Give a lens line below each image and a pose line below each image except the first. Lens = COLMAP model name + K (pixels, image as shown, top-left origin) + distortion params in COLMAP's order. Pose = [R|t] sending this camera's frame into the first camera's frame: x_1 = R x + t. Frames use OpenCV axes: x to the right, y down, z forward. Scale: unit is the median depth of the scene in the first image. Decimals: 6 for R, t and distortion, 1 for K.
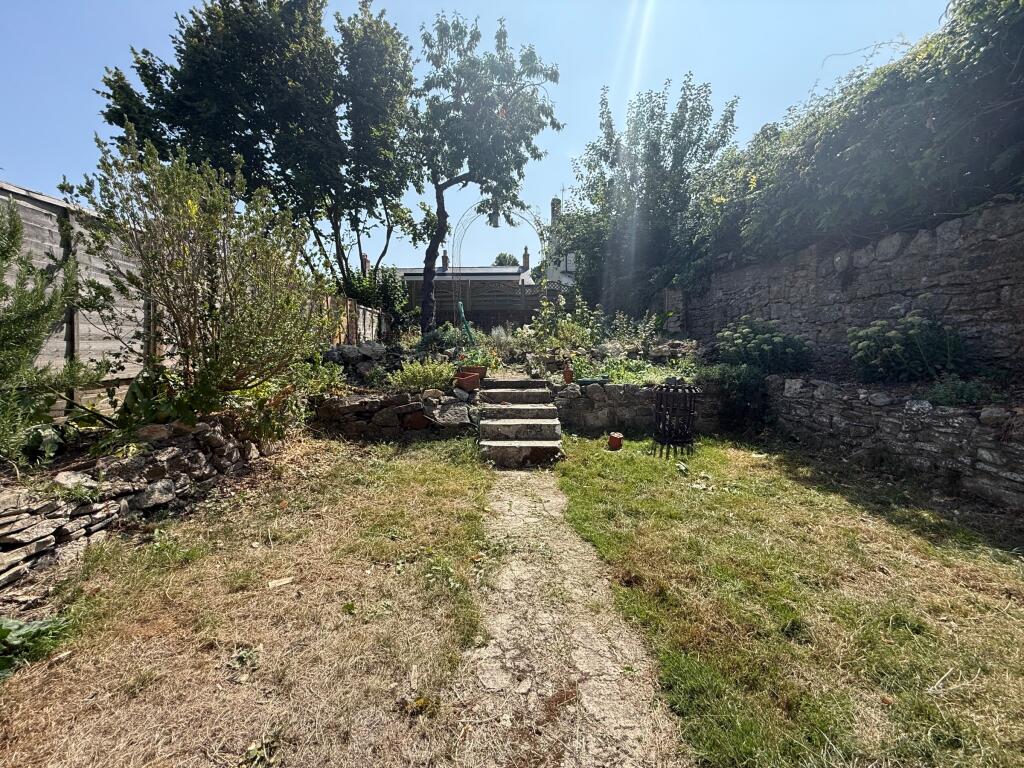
lens RADIAL K [[411.9, 0, 500.9], [0, 411.9, 384.1], [0, 0, 1]] dist [-0.000153, -0.000024]
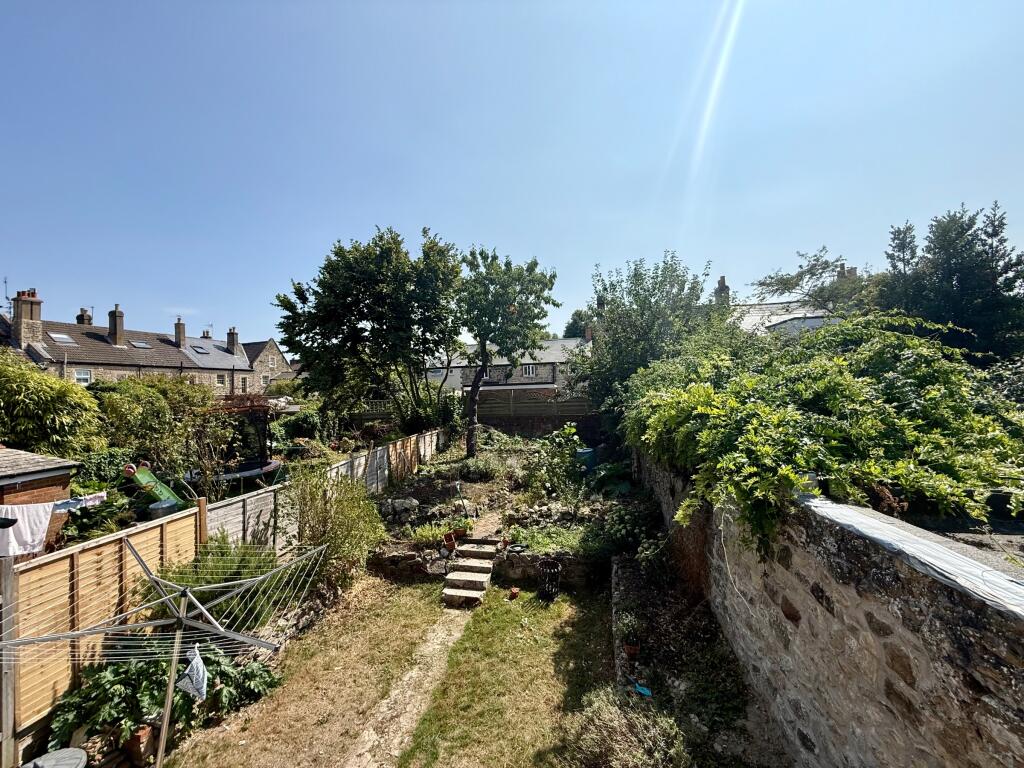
lens RADIAL K [[411.9, 0, 500.9], [0, 411.9, 384.1], [0, 0, 1]] dist [-0.000153, -0.000024]
pose [[0.974673, -0.017884, -0.222921, 0.587218], [0.000224, 0.996875, -0.078996, -0.594020], [0.223637, 0.076945, 0.971631, -0.808072]]
